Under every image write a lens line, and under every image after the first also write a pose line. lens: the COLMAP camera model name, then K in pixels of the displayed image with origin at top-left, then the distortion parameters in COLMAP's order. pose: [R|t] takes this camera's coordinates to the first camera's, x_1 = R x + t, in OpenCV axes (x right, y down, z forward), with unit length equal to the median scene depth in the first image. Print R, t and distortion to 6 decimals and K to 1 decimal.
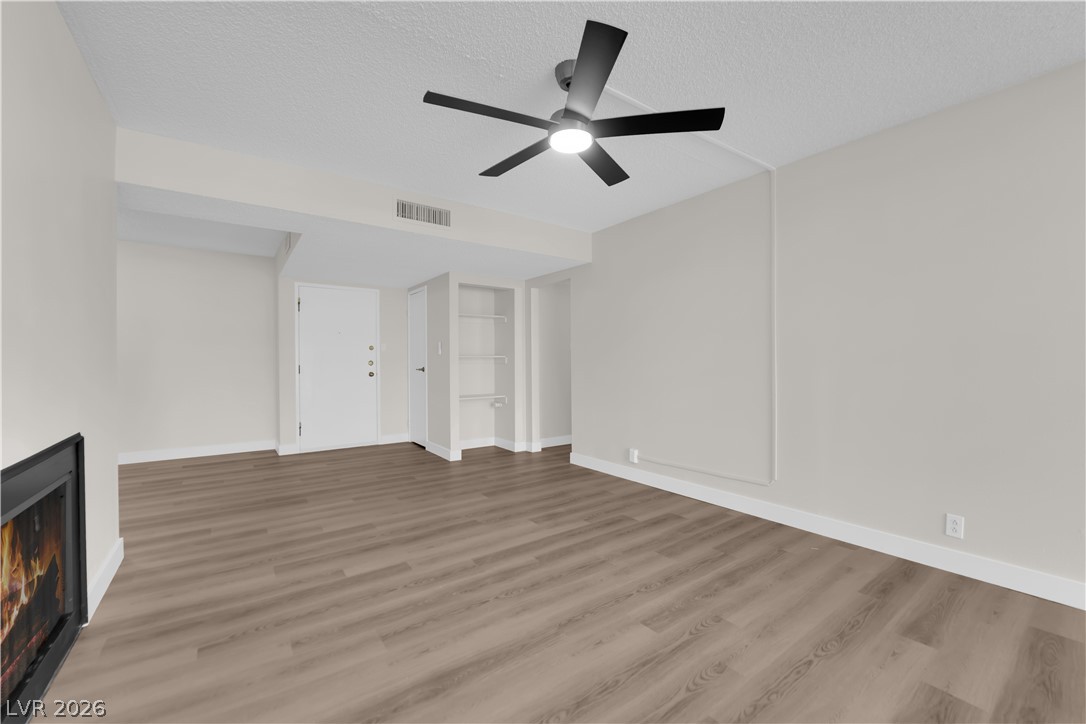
lens RADIAL K [[437.0, 0, 543.0], [0, 437.0, 362.0], [0, 0, 1]] dist [-0.014822, -0.000737]
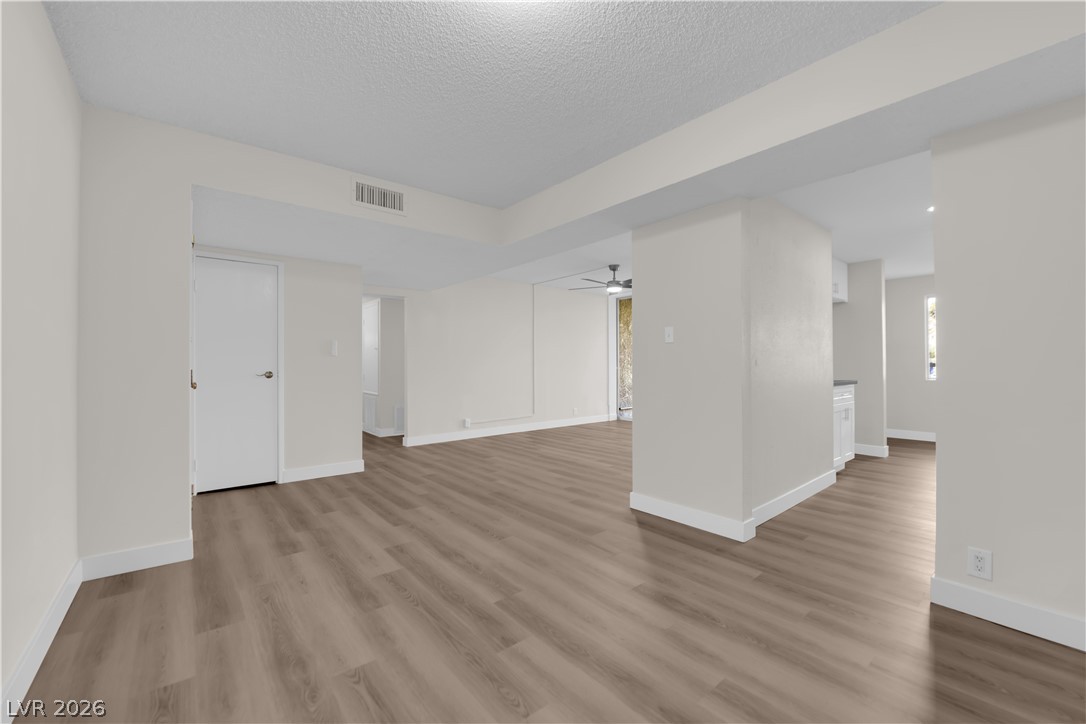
lens RADIAL K [[437.0, 0, 543.0], [0, 437.0, 362.0], [0, 0, 1]] dist [-0.014822, -0.000737]
pose [[-0.068096, 0.006281, 0.997659, -1.977240], [0.005972, 0.999965, -0.005888, 0.001901], [-0.997661, 0.005557, -0.068131, 1.150757]]
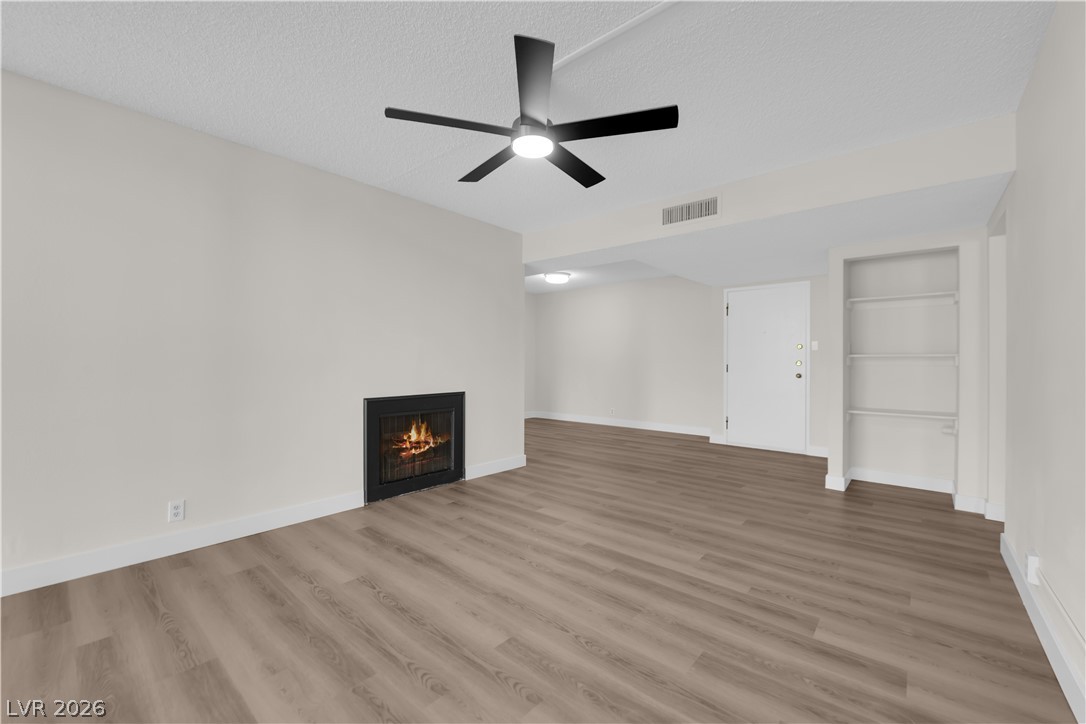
lens RADIAL K [[437.0, 0, 543.0], [0, 437.0, 362.0], [0, 0, 1]] dist [-0.014822, -0.000737]
pose [[0.232026, 0.009694, -0.972661, 0.728726], [-0.010808, 0.999914, 0.007387, -0.003288], [0.972650, 0.008798, 0.232110, 0.532779]]
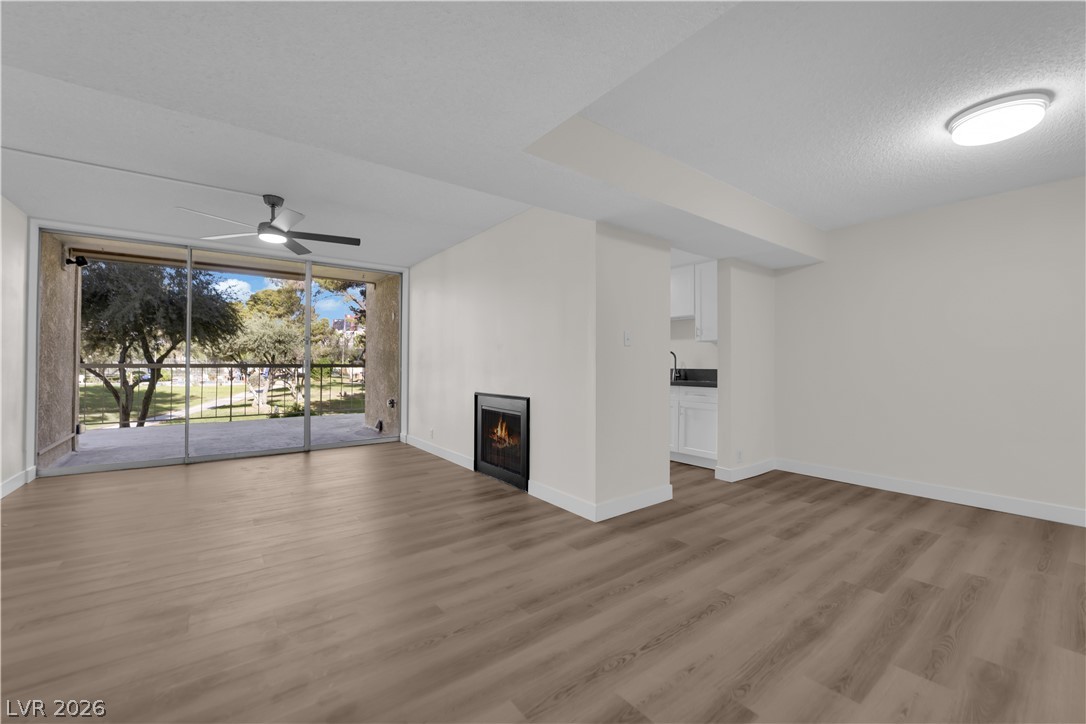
lens RADIAL K [[437.0, 0, 543.0], [0, 437.0, 362.0], [0, 0, 1]] dist [-0.014822, -0.000737]
pose [[-0.999617, -0.004306, -0.027322, -0.669736], [-0.004231, 0.999987, -0.002785, -0.004305], [0.027333, -0.002669, -0.999623, 1.904102]]
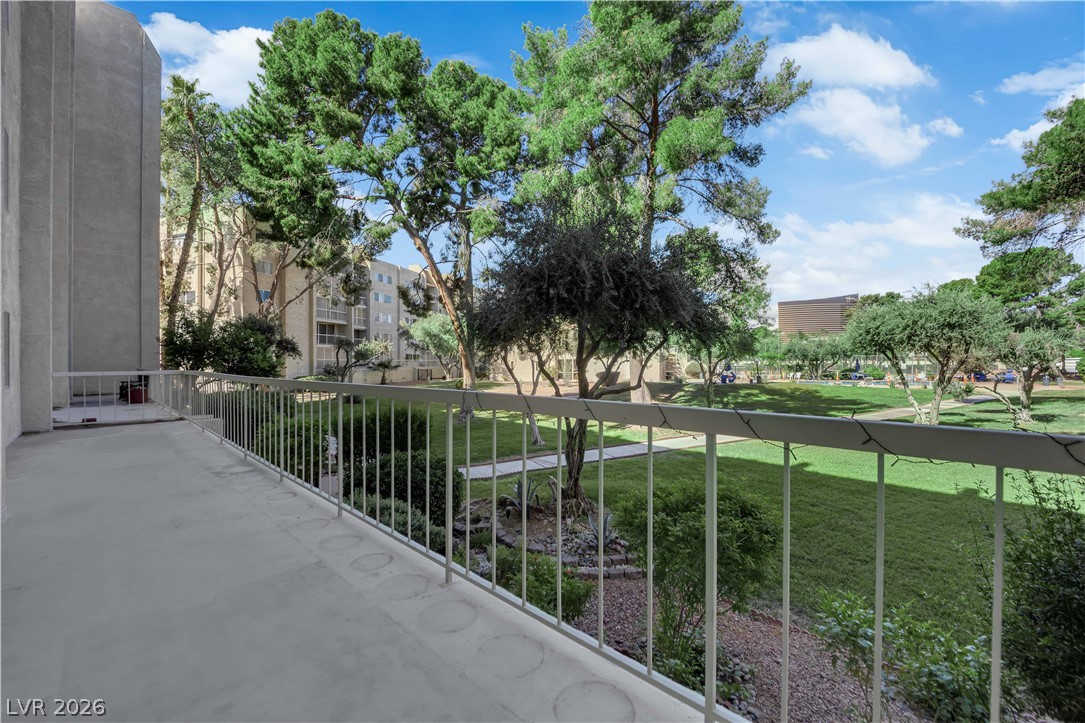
lens RADIAL K [[445.5, 0, 542.5], [0, 445.5, 361.5], [0, 0, 1]] dist [-0.001637, -0.007739]
pose [[-0.164258, 0.004219, 0.986408, -0.038509], [0.014031, 0.999900, -0.001940, -0.044815], [-0.986318, 0.013521, -0.164301, -1.358686]]
